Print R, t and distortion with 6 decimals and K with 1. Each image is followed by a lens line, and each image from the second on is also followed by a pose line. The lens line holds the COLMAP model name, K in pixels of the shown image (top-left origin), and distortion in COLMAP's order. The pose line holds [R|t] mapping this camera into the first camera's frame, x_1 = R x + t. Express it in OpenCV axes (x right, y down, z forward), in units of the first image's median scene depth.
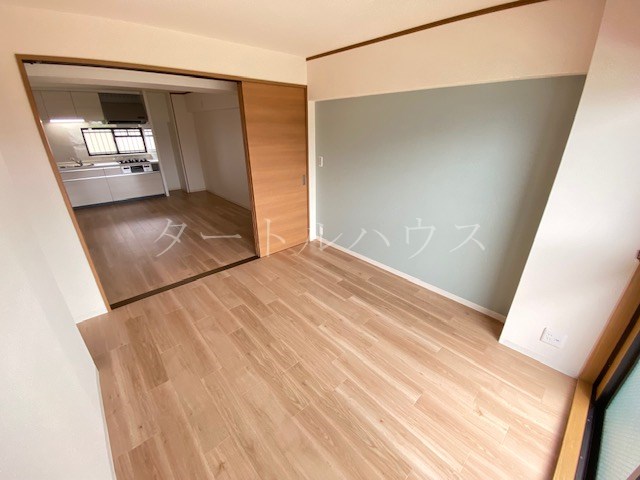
lens RADIAL K [[260.5, 0, 321.6], [0, 260.5, 240.7], [0, 0, 1]] dist [-0.000754, -0.000556]
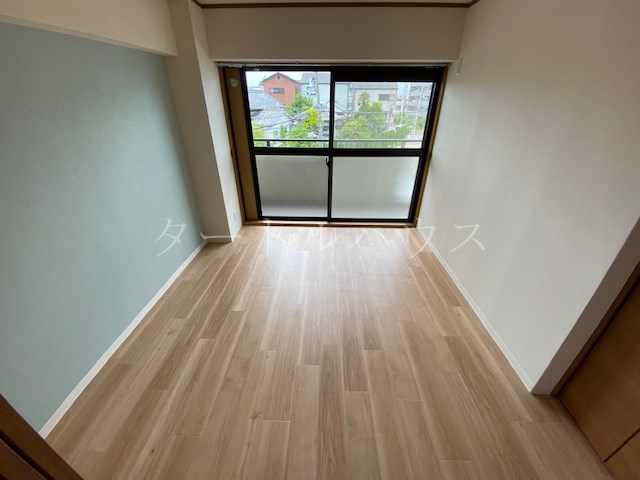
lens RADIAL K [[260.5, 0, 321.9], [0, 260.5, 239.0], [0, 0, 1]] dist [-0.000754, -0.000556]
pose [[-0.728715, -0.329459, 0.600359, -0.537998], [0.267306, 0.670287, 0.692288, -0.464096], [-0.630494, 0.664960, -0.400382, 1.089611]]
